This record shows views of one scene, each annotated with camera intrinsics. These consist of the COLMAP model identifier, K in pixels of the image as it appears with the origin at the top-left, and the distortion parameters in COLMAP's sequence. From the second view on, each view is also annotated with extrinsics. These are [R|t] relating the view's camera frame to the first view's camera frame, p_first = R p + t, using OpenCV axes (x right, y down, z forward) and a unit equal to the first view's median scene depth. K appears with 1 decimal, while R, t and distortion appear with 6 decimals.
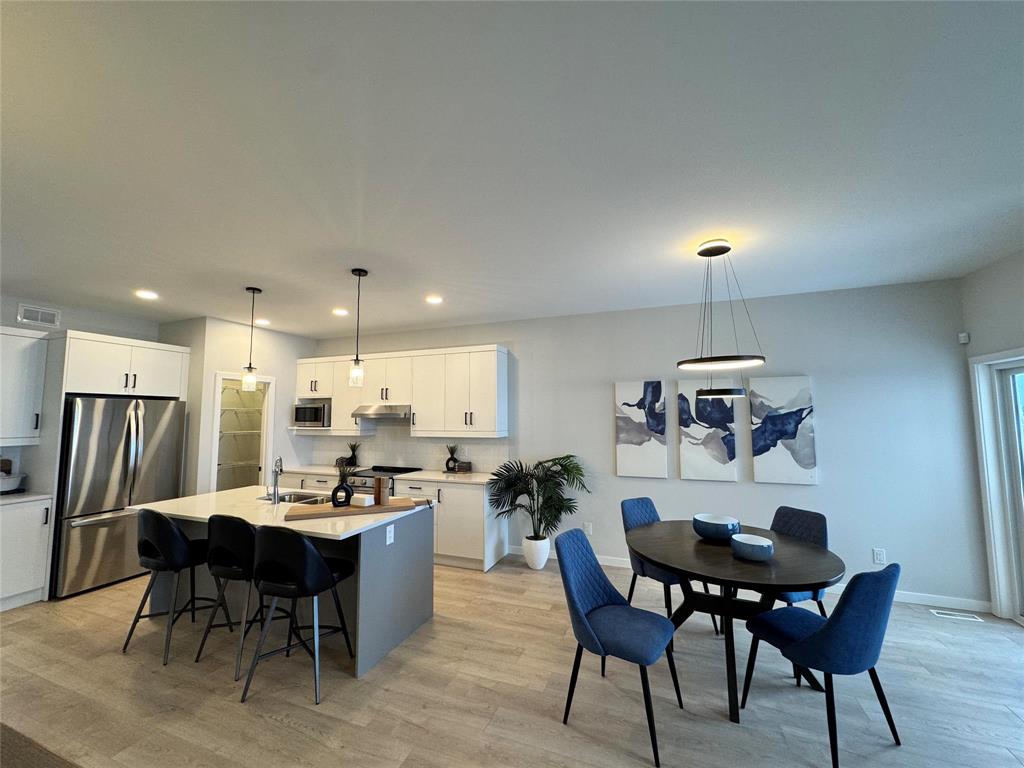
lens RADIAL K [[406.9, 0, 510.7], [0, 406.9, 382.8], [0, 0, 1]] dist [-0.000278, 0.000270]
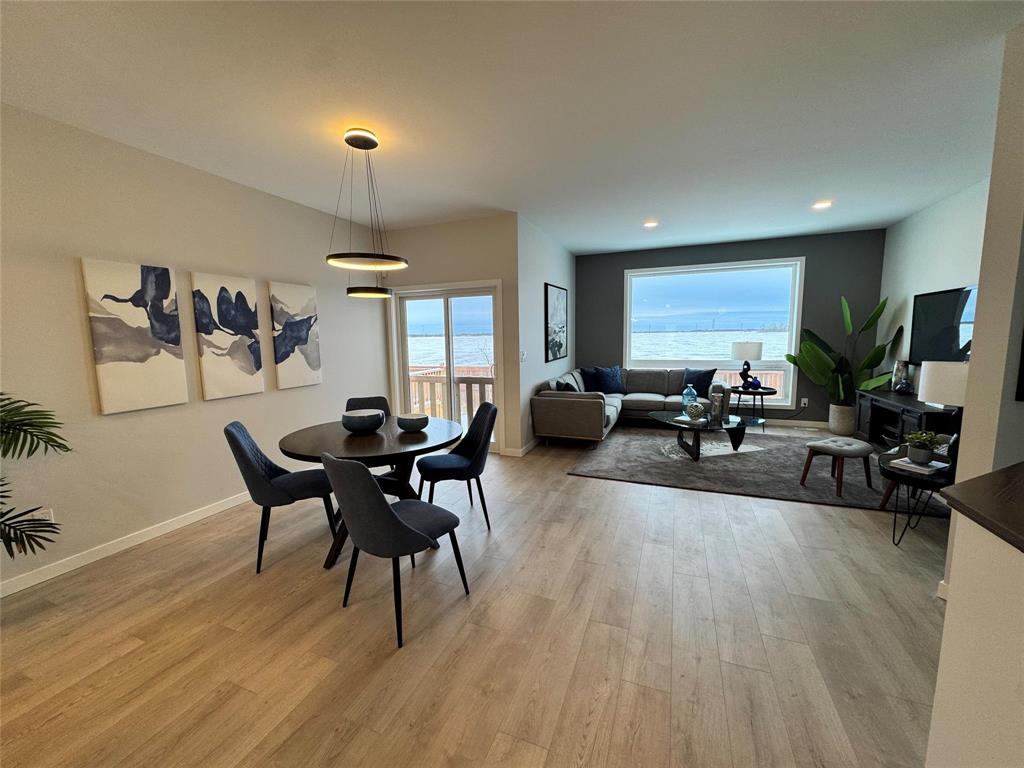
lens RADIAL K [[406.9, 0, 510.7], [0, 406.9, 380.8], [0, 0, 1]] dist [-0.000278, 0.000270]
pose [[0.001546, -0.098788, 0.995107, -0.364002], [-0.051545, 0.993778, 0.098736, 0.092878], [-0.998669, -0.051445, -0.003556, 0.425567]]
